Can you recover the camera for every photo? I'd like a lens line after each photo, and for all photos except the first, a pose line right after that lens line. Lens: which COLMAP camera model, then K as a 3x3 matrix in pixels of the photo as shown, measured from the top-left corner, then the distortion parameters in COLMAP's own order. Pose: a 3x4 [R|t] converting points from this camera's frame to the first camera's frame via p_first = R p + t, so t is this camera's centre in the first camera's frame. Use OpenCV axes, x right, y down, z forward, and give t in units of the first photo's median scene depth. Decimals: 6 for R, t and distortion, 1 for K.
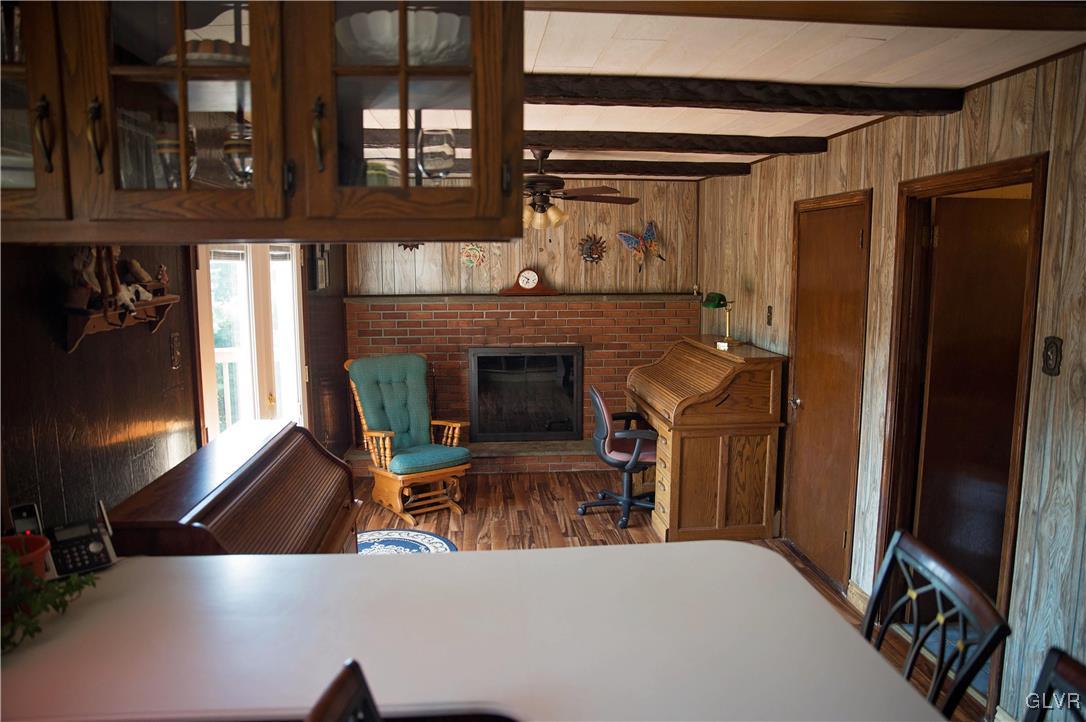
lens RADIAL K [[743.5, 0, 547.5], [0, 743.5, 361.2], [0, 0, 1]] dist [-0.100655, 0.036418]
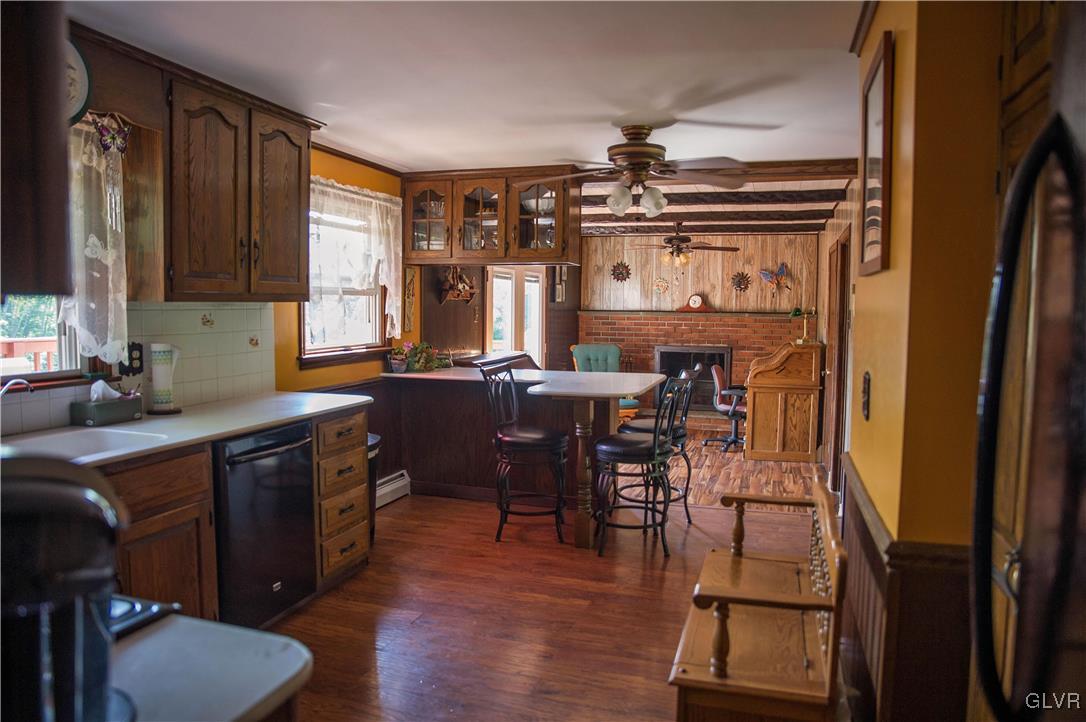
lens RADIAL K [[743.5, 0, 543.6], [0, 743.5, 361.8], [0, 0, 1]] dist [-0.100655, 0.036418]
pose [[0.922972, 0.038451, -0.382942, 0.269257], [-0.062766, 0.996714, -0.051199, 0.107706], [0.379715, 0.071291, 0.922352, -0.493301]]
